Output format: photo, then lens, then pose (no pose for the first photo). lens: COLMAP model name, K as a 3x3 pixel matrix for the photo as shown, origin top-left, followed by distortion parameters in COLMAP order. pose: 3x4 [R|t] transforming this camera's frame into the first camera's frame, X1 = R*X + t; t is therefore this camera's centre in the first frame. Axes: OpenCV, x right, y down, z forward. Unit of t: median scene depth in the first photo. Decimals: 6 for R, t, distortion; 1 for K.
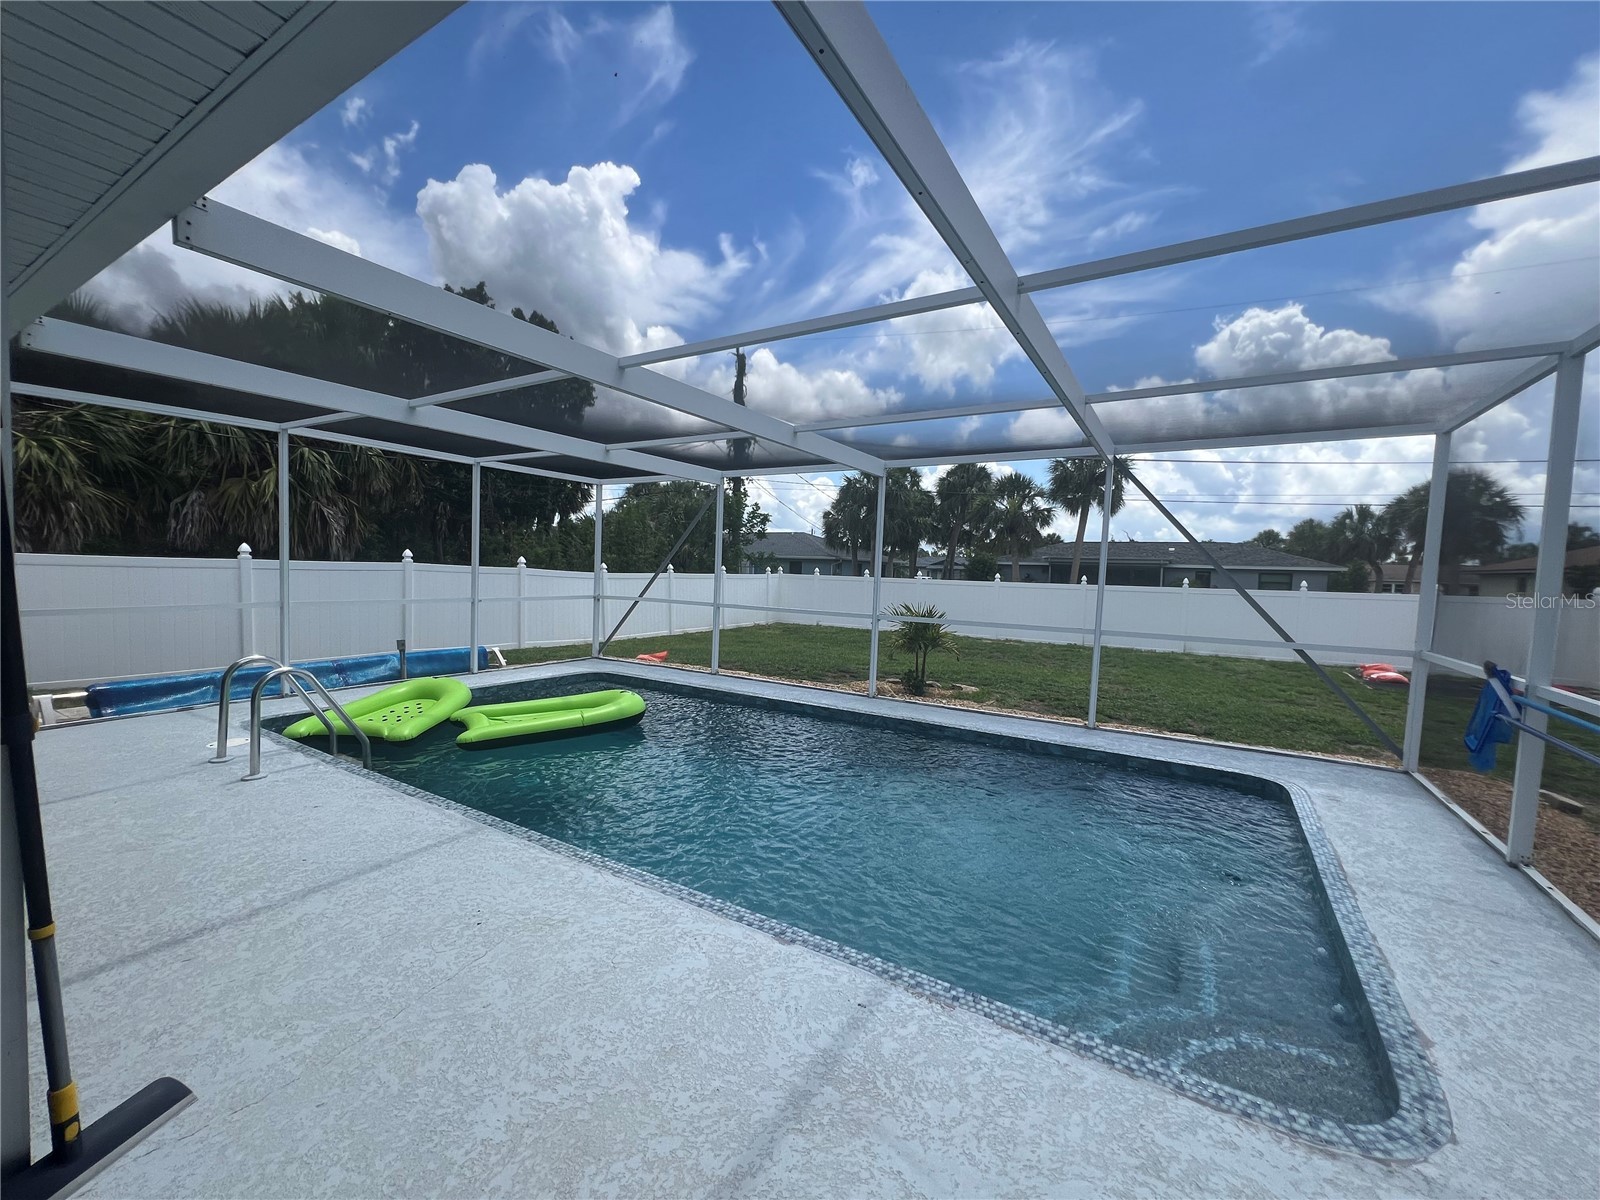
lens RADIAL K [[642.2, 0, 800.2], [0, 642.2, 603.6], [0, 0, 1]] dist [-0.002700, 0.000534]
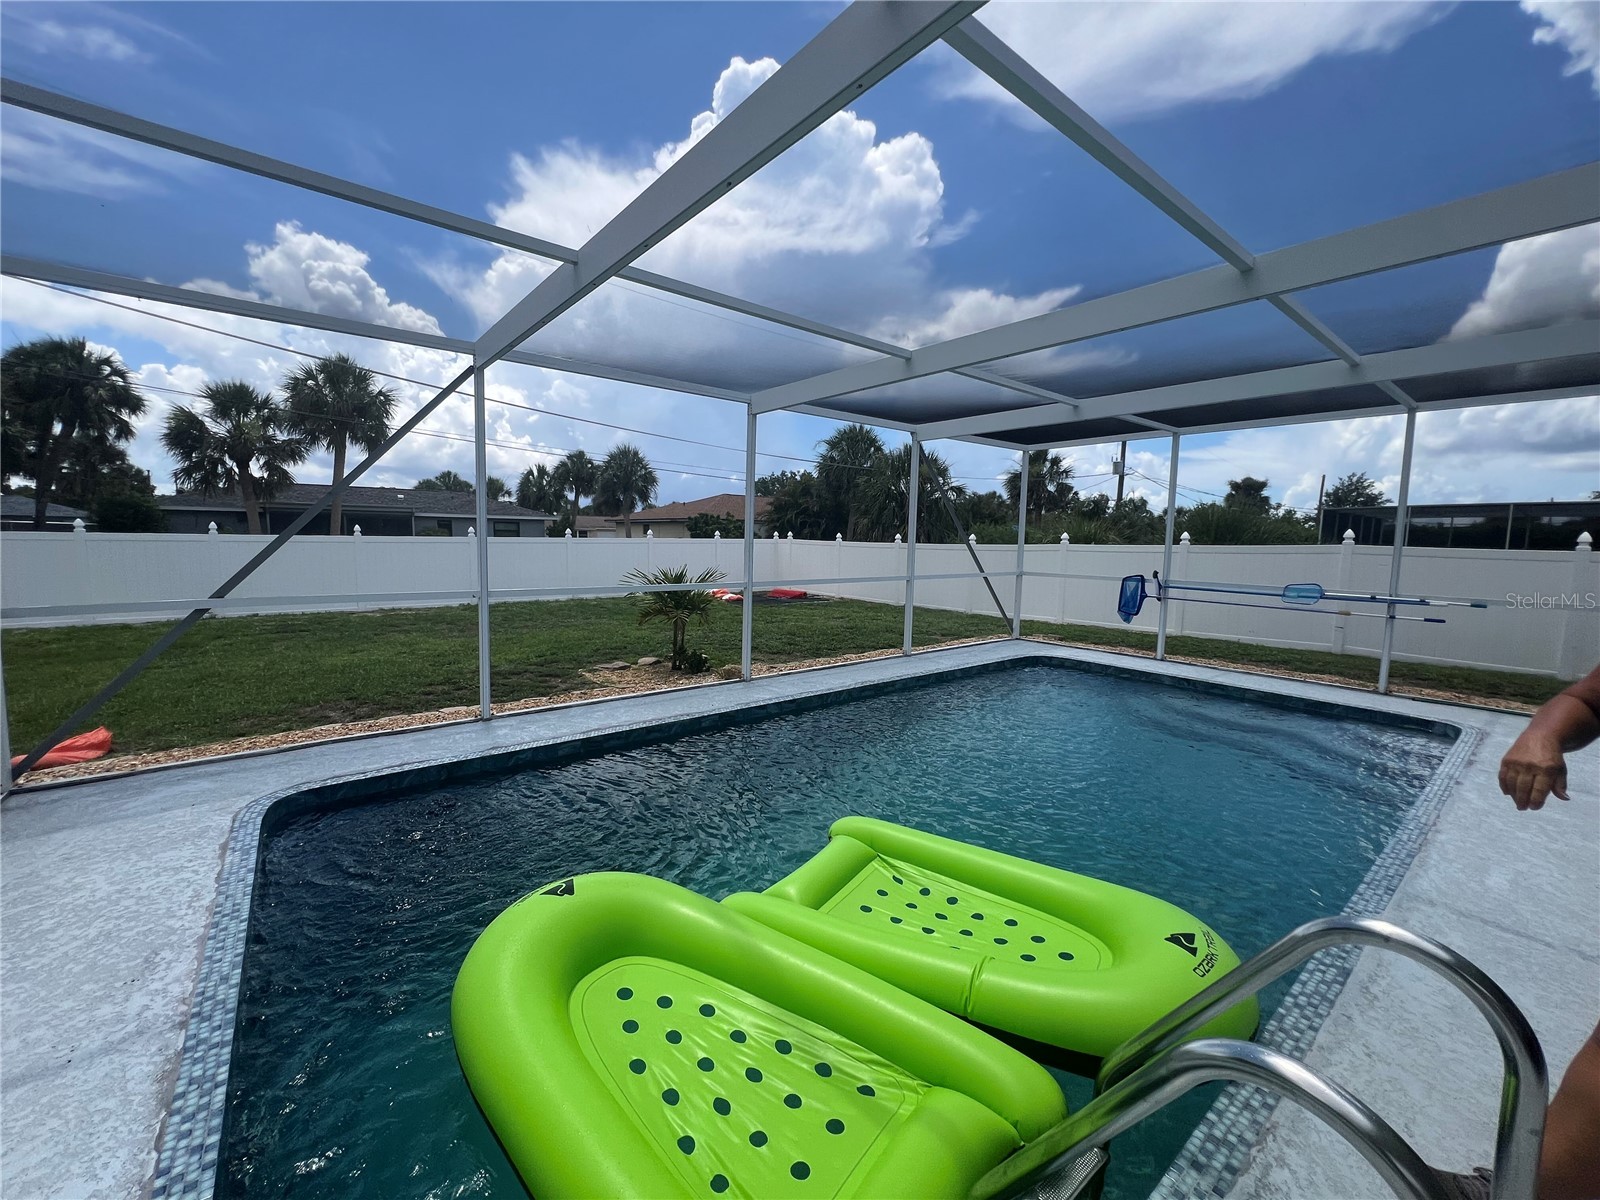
lens RADIAL K [[642.2, 0, 800.2], [0, 642.2, 603.6], [0, 0, 1]] dist [-0.002700, 0.000534]
pose [[0.334142, -0.122950, 0.934469, -0.427643], [0.043856, 0.992409, 0.114892, -0.033029], [-0.941502, 0.002592, 0.336998, 0.401242]]
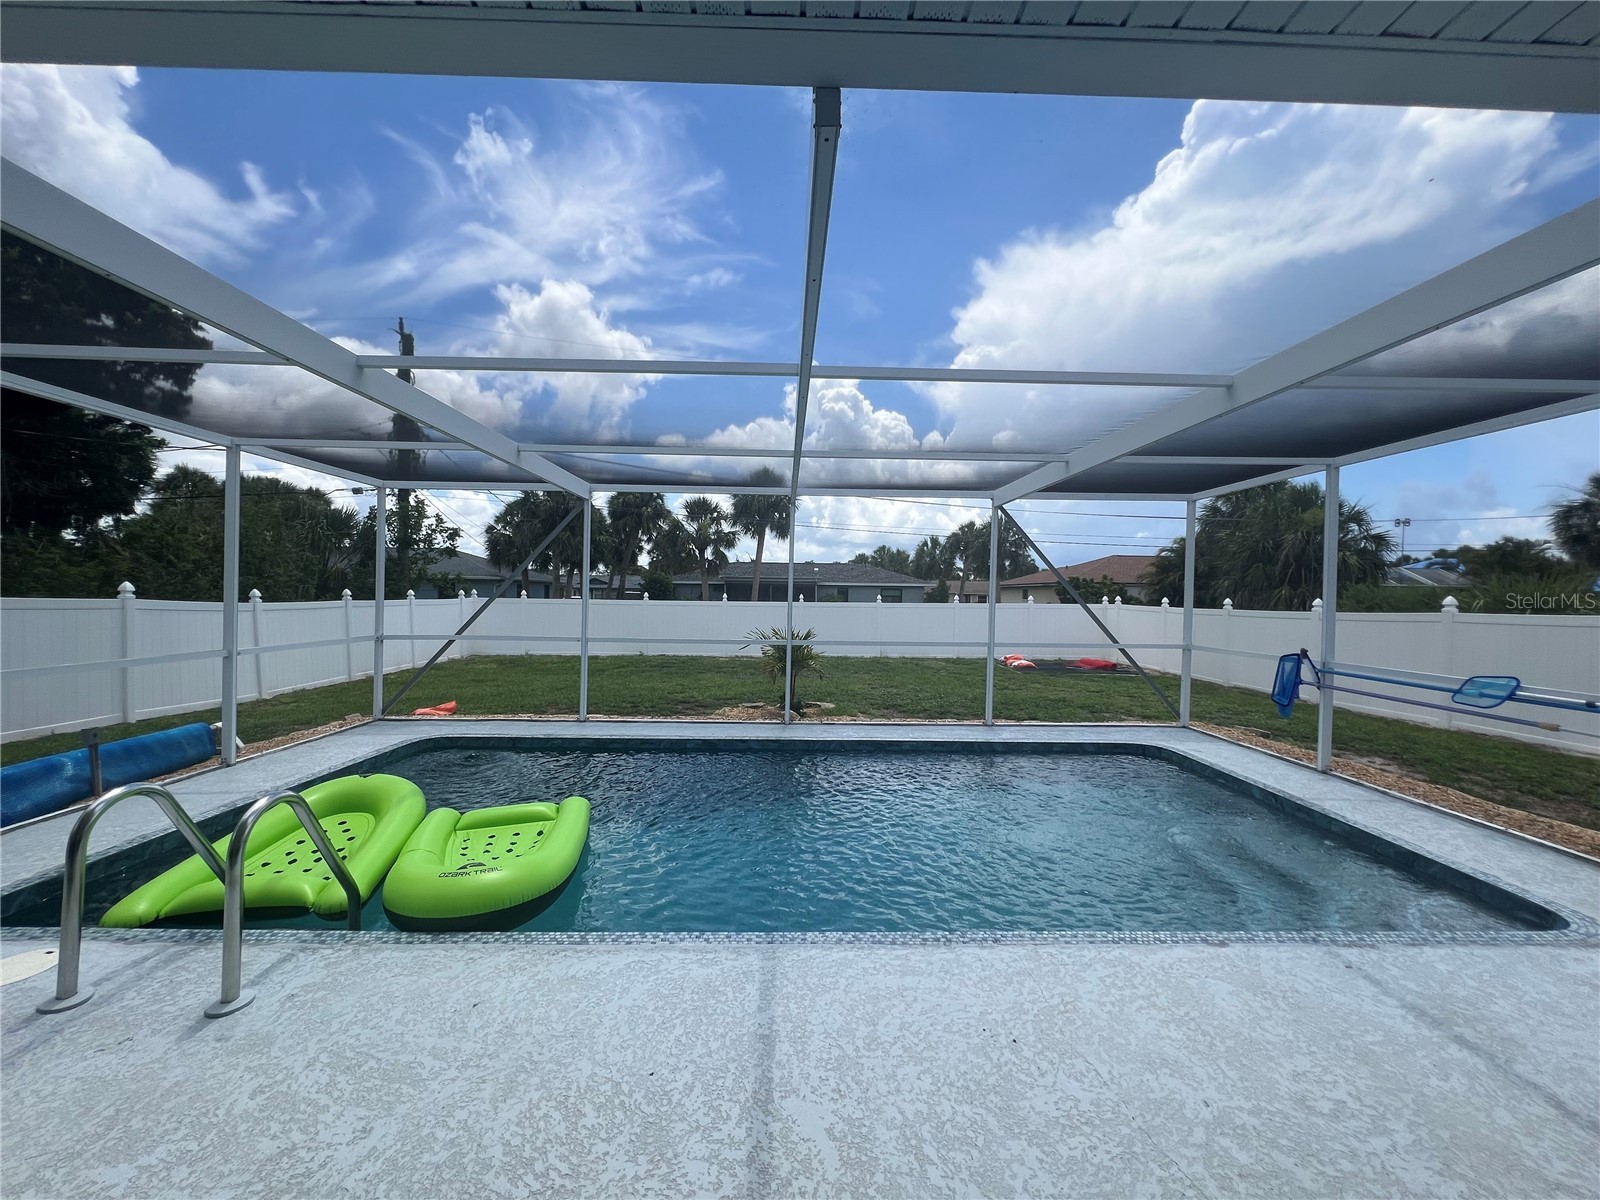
lens RADIAL K [[641.0, 0, 799.2], [0, 641.0, 604.7], [0, 0, 1]] dist [0.000573, 0.000452]
pose [[0.843372, -0.027537, 0.536624, -0.257732], [0.041545, 0.999038, -0.014027, -0.015338], [-0.535721, 0.034123, 0.843705, 0.093765]]
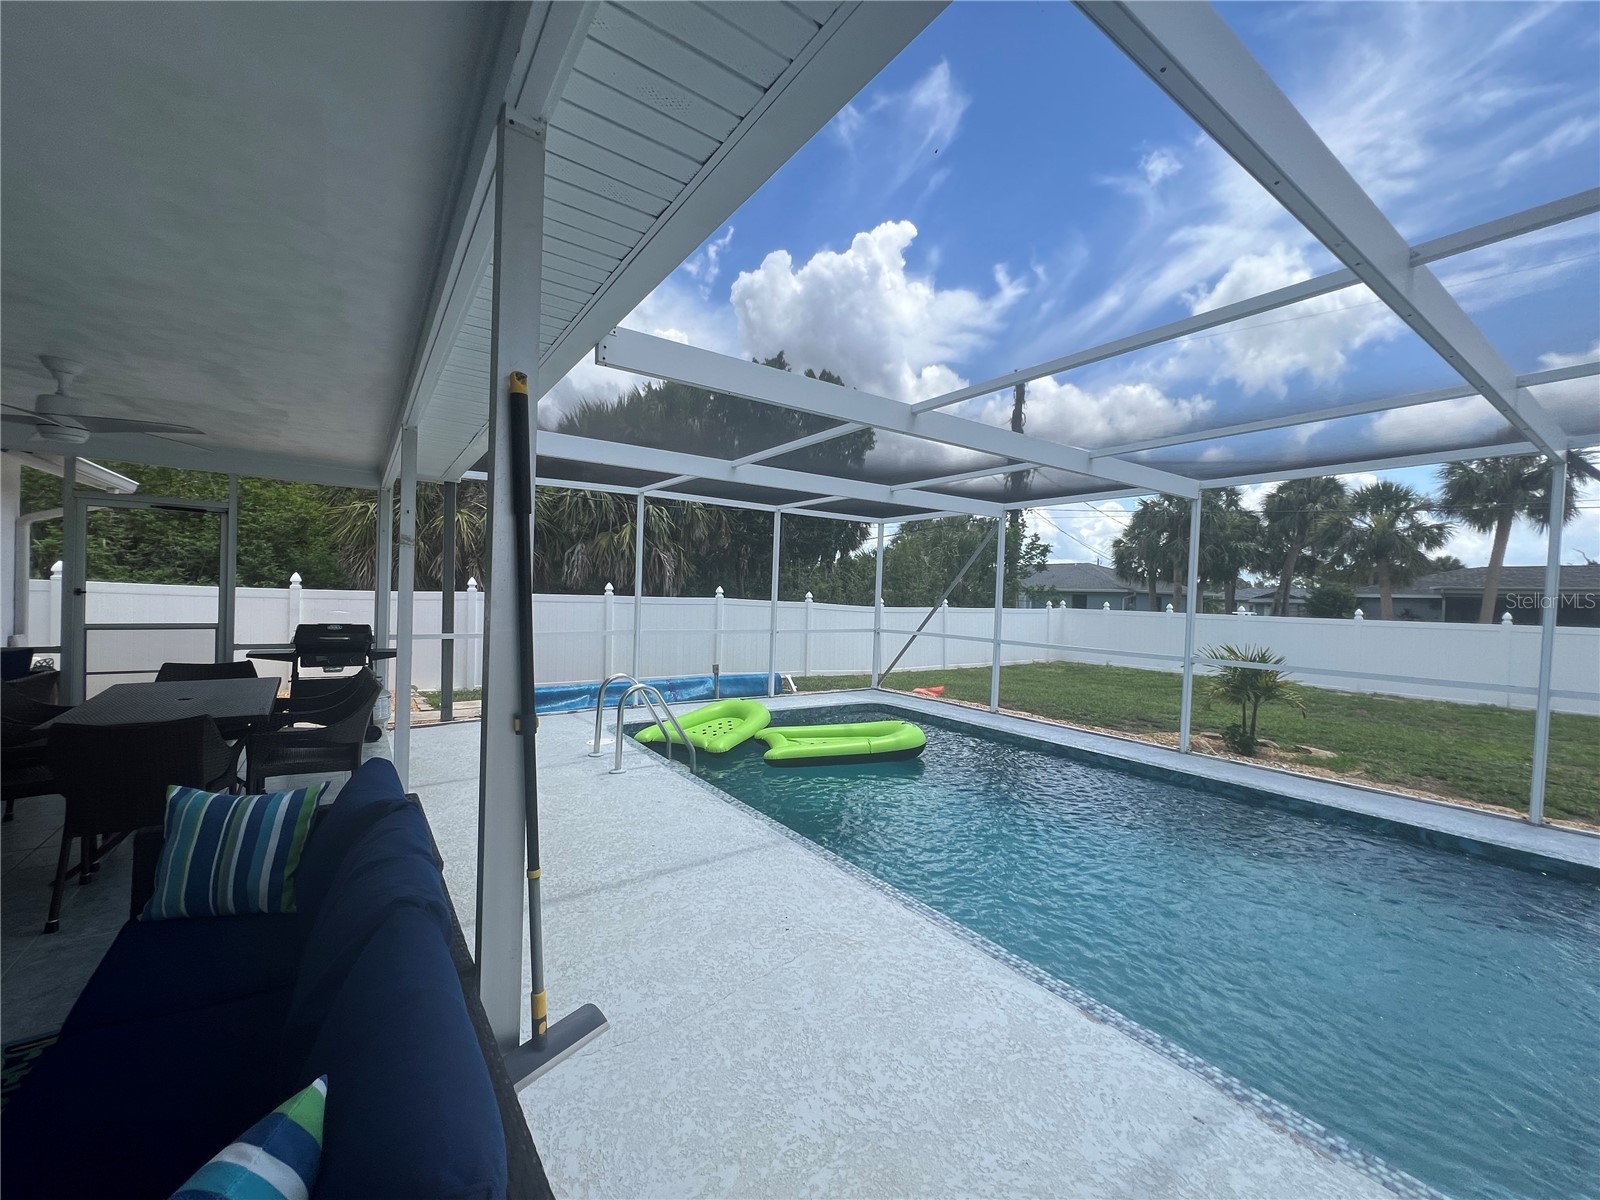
lens RADIAL K [[642.2, 0, 800.2], [0, 642.2, 603.6], [0, 0, 1]] dist [-0.002700, 0.000534]
pose [[0.915057, 0.001037, -0.403324, -0.008379], [-0.022093, 0.998624, -0.047557, -0.001275], [0.402720, 0.052428, 0.913821, -0.005216]]
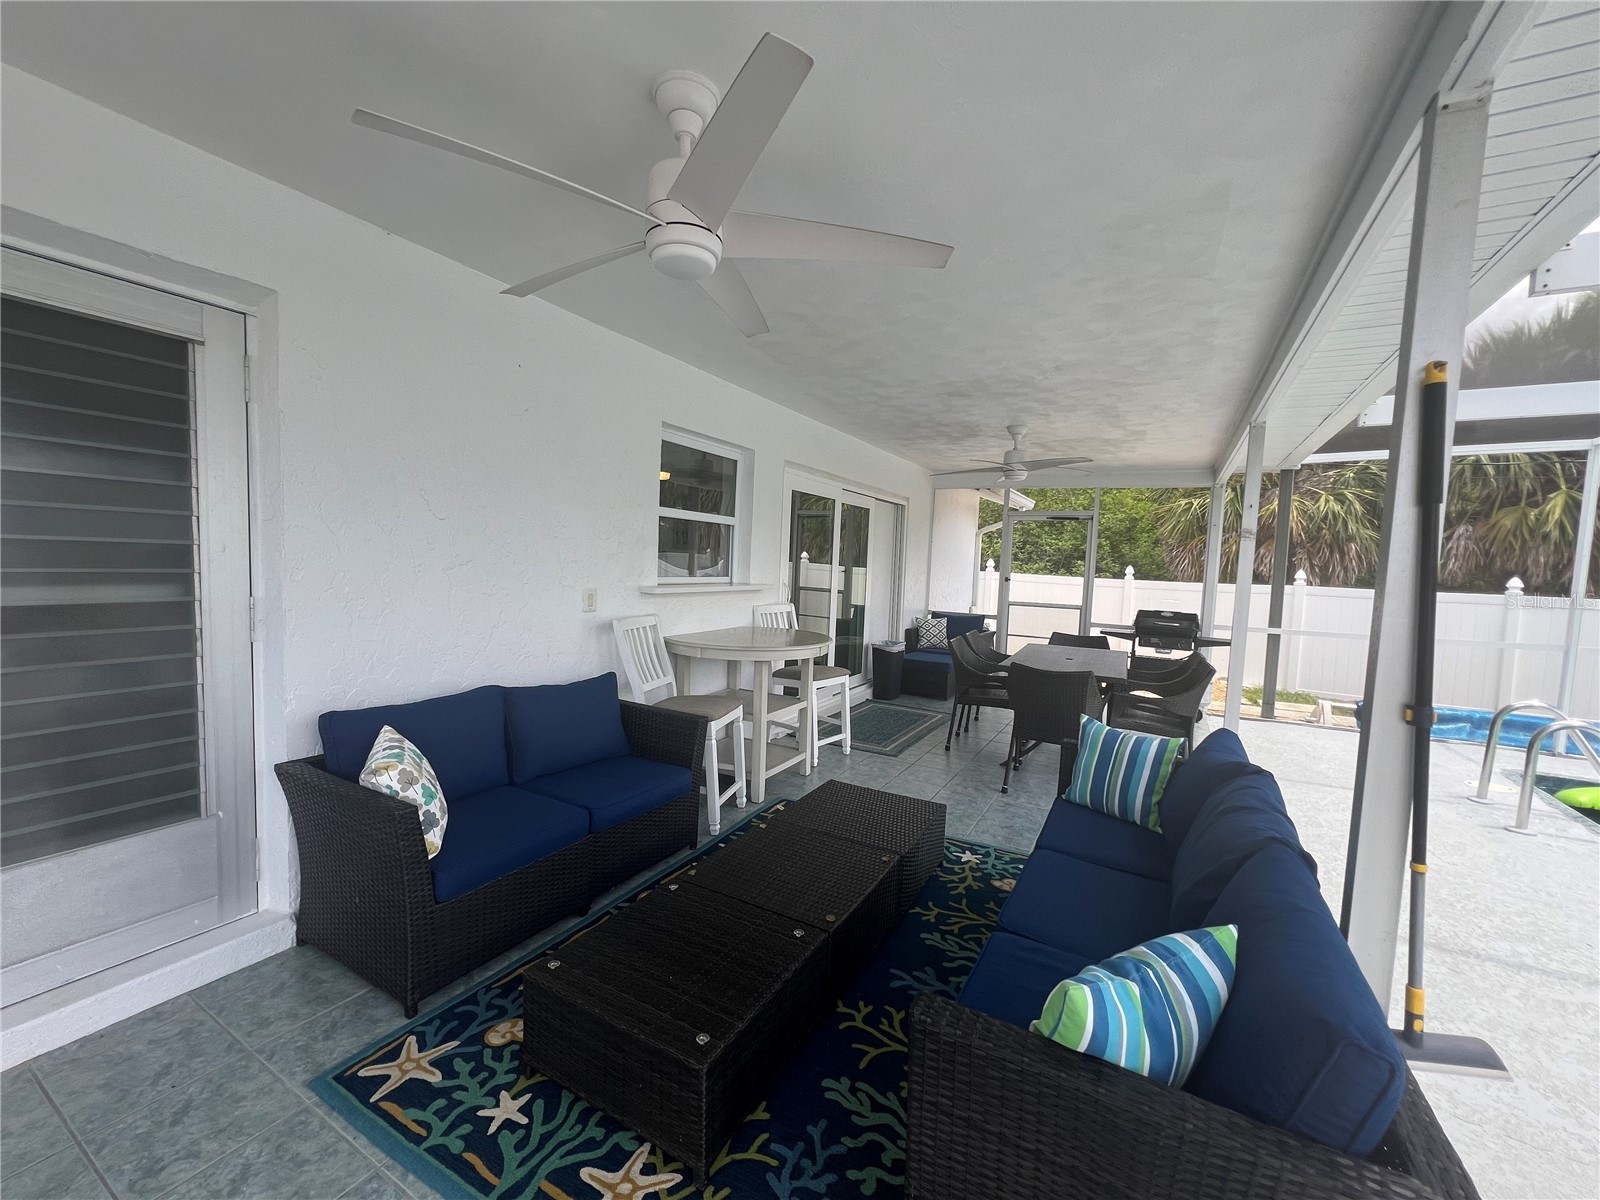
lens RADIAL K [[642.2, 0, 800.2], [0, 642.2, 603.6], [0, 0, 1]] dist [-0.002700, 0.000534]
pose [[0.030649, 0.036983, -0.998846, 0.010166], [-0.089861, 0.995370, 0.034097, 0.001998], [0.995483, 0.088712, 0.033831, -0.034104]]
